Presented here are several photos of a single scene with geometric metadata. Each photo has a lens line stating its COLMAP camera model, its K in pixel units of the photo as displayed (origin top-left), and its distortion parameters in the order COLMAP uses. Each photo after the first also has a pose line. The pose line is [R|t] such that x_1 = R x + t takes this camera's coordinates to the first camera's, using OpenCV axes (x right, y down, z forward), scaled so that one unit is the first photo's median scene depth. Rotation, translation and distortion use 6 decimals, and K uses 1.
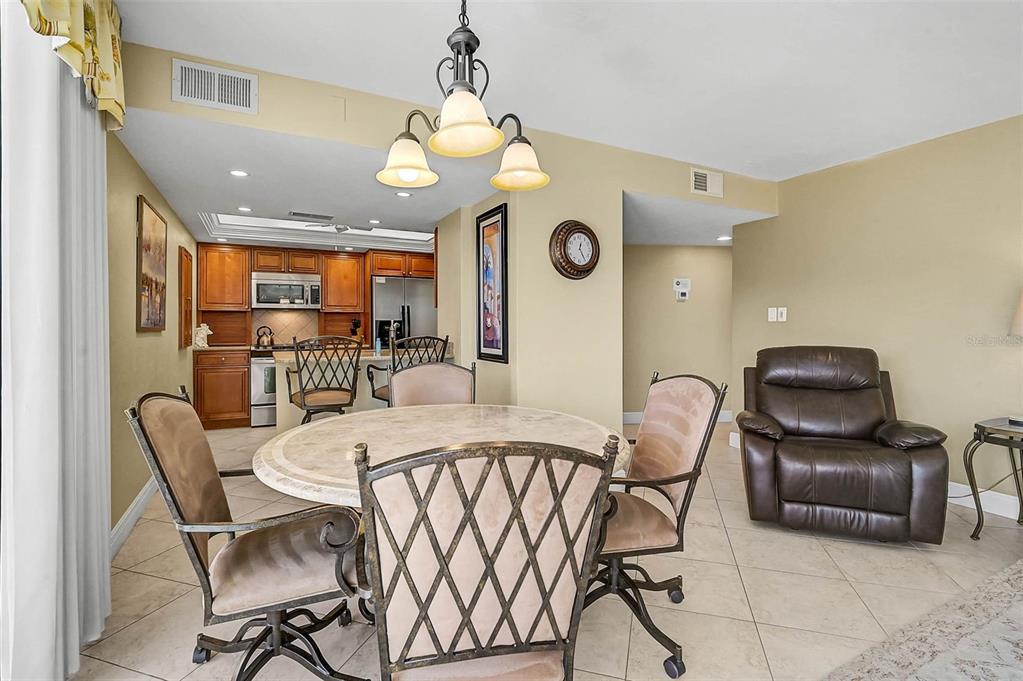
lens RADIAL K [[475.5, 0, 507.6], [0, 475.5, 330.3], [0, 0, 1]] dist [0.004930, -0.014411]
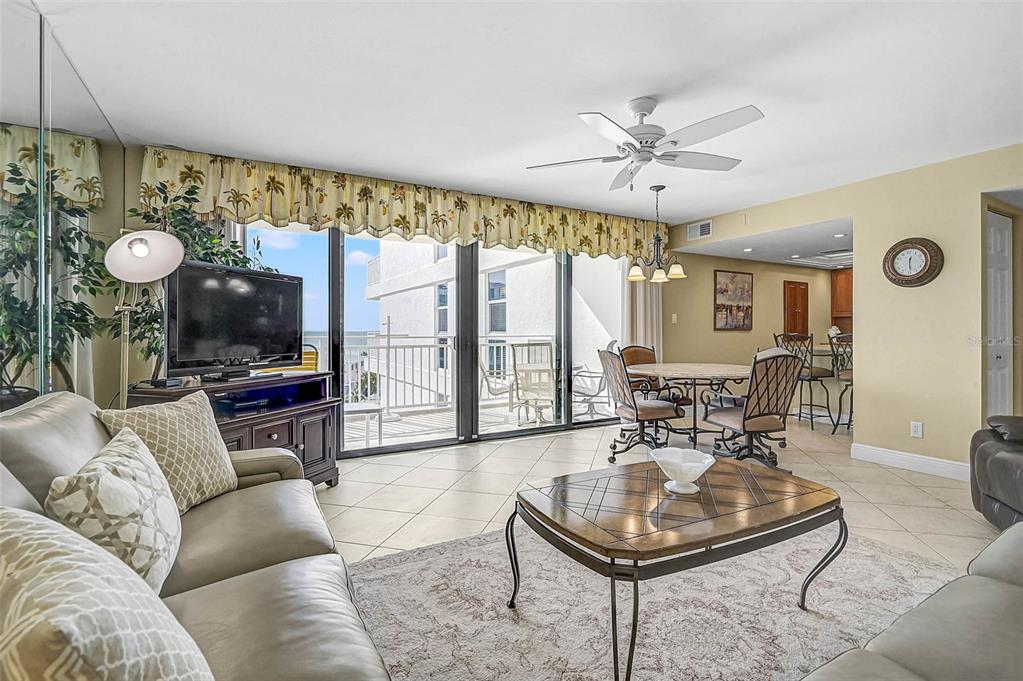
lens RADIAL K [[475.0, 0, 511.3], [0, 475.0, 334.9], [0, 0, 1]] dist [-0.006379, -0.001133]
pose [[0.040846, 0.015252, -0.999049, 1.203749], [-0.010142, 0.999838, 0.014850, 0.001762], [0.999114, 0.009526, 0.040994, -0.049722]]
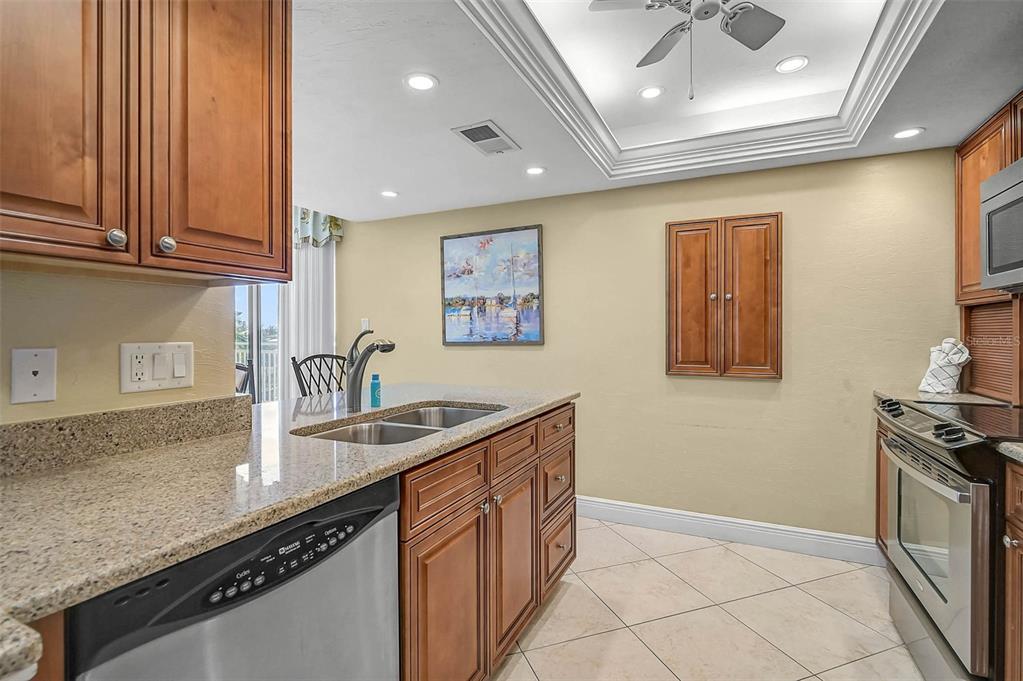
lens RADIAL K [[475.0, 0, 511.3], [0, 475.0, 334.9], [0, 0, 1]] dist [-0.006379, -0.001133]
pose [[-0.795913, 0.003565, -0.605401, -0.134217], [-0.003850, 0.999933, 0.010951, -0.031324], [0.605399, 0.011047, -0.795845, 1.760339]]
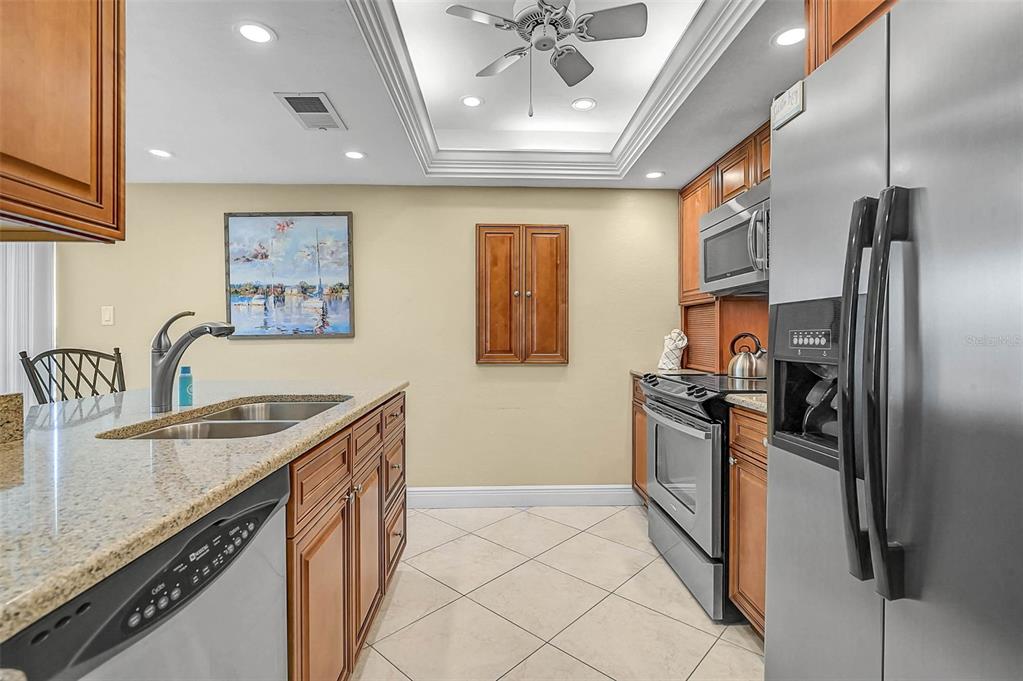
lens RADIAL K [[475.0, 0, 511.3], [0, 475.0, 334.9], [0, 0, 1]] dist [-0.006379, -0.001133]
pose [[-0.424908, 0.003846, -0.905228, -0.062650], [-0.007214, 0.999945, 0.007635, -0.015399], [0.905208, 0.009774, -0.424857, 1.706231]]
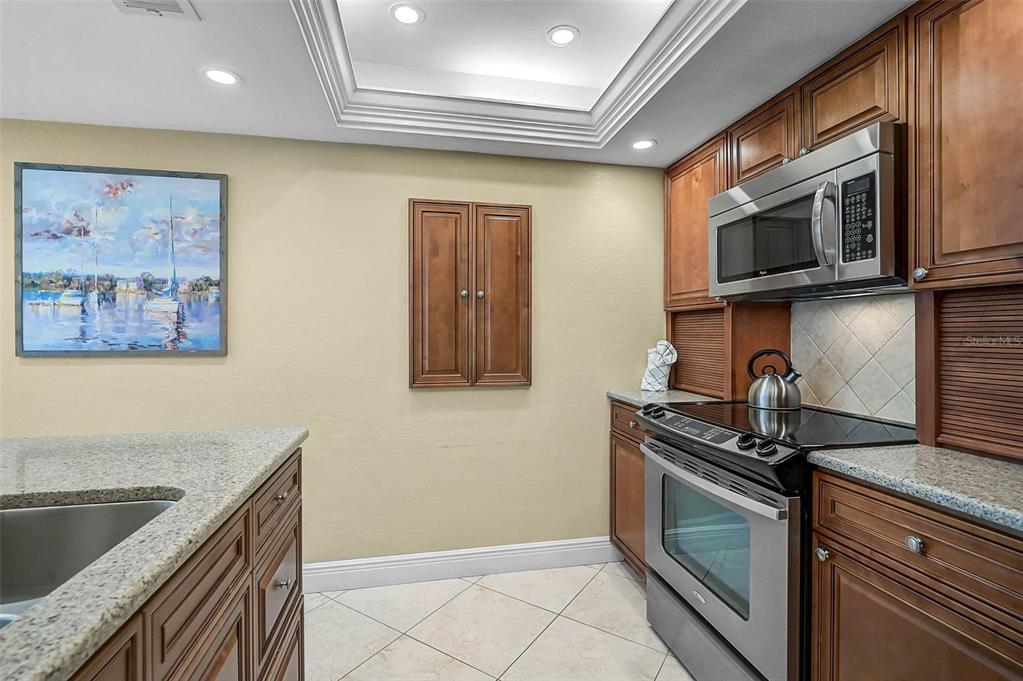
lens RADIAL K [[475.0, 0, 511.3], [0, 475.0, 334.9], [0, 0, 1]] dist [-0.006379, -0.001133]
pose [[-0.272130, 0.004574, -0.962250, -0.254257], [-0.008195, 0.999941, 0.007070, -0.034218], [0.962226, 0.009810, -0.272076, 1.577494]]
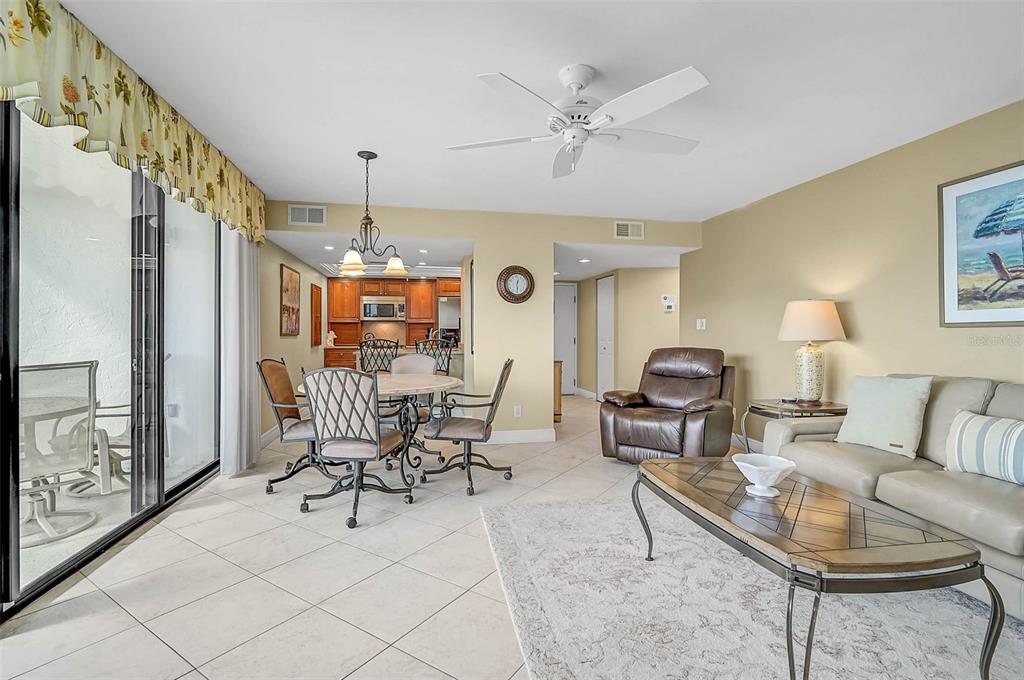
lens RADIAL K [[475.4, 0, 511.8], [0, 475.4, 334.4], [0, 0, 1]] dist [-0.006379, -0.001133]
pose [[0.962033, 0.002327, -0.272923, 0.519831], [-0.003675, 0.999983, -0.004429, 0.002547], [0.272908, 0.005264, 0.962026, -0.474441]]
